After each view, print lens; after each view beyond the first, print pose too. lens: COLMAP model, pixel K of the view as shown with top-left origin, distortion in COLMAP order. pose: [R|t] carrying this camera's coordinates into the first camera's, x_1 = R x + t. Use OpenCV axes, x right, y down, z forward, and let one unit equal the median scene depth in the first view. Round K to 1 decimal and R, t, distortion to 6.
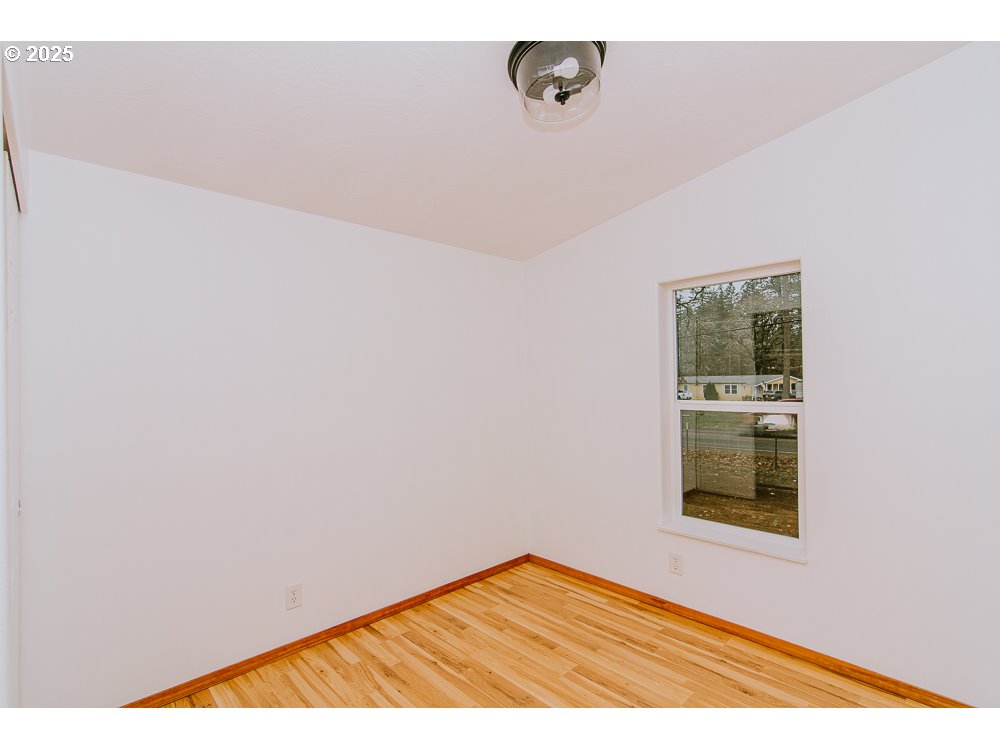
lens RADIAL K [[652.6, 0, 500.0], [0, 652.6, 375.0], [0, 0, 1]] dist [-0.000802, 0.002910]
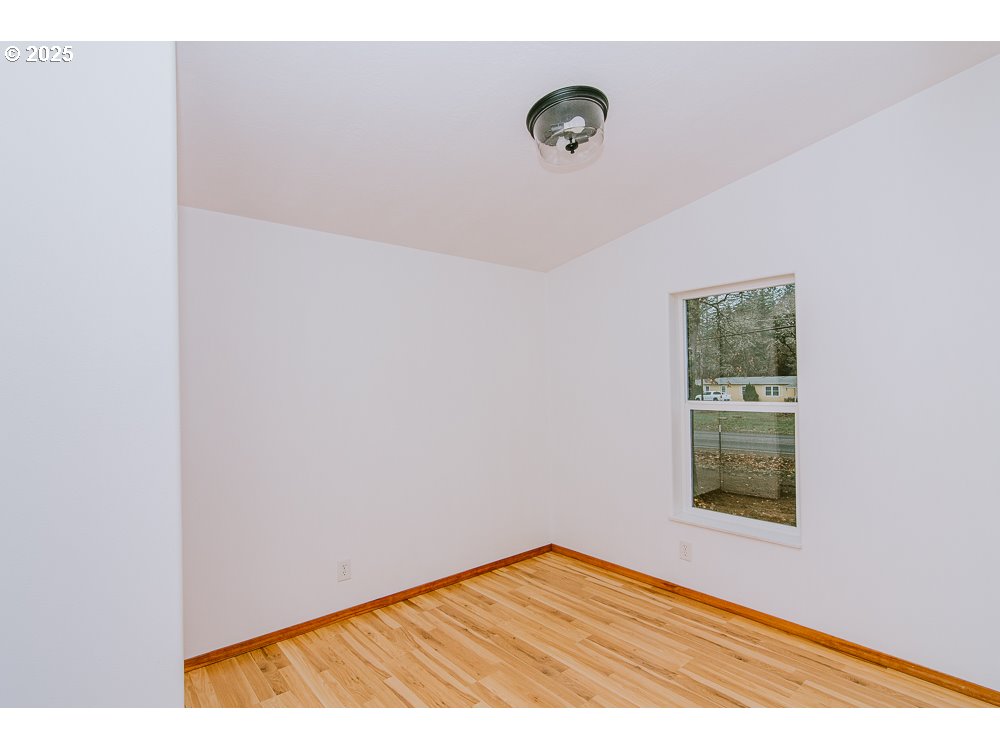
lens RADIAL K [[652.6, 0, 500.0], [0, 652.6, 375.0], [0, 0, 1]] dist [-0.000802, 0.002910]
pose [[0.999083, -0.002139, -0.042771, 0.008811], [0.002044, 0.999995, -0.002253, -0.003301], [0.042776, 0.002163, 0.999082, -0.126582]]
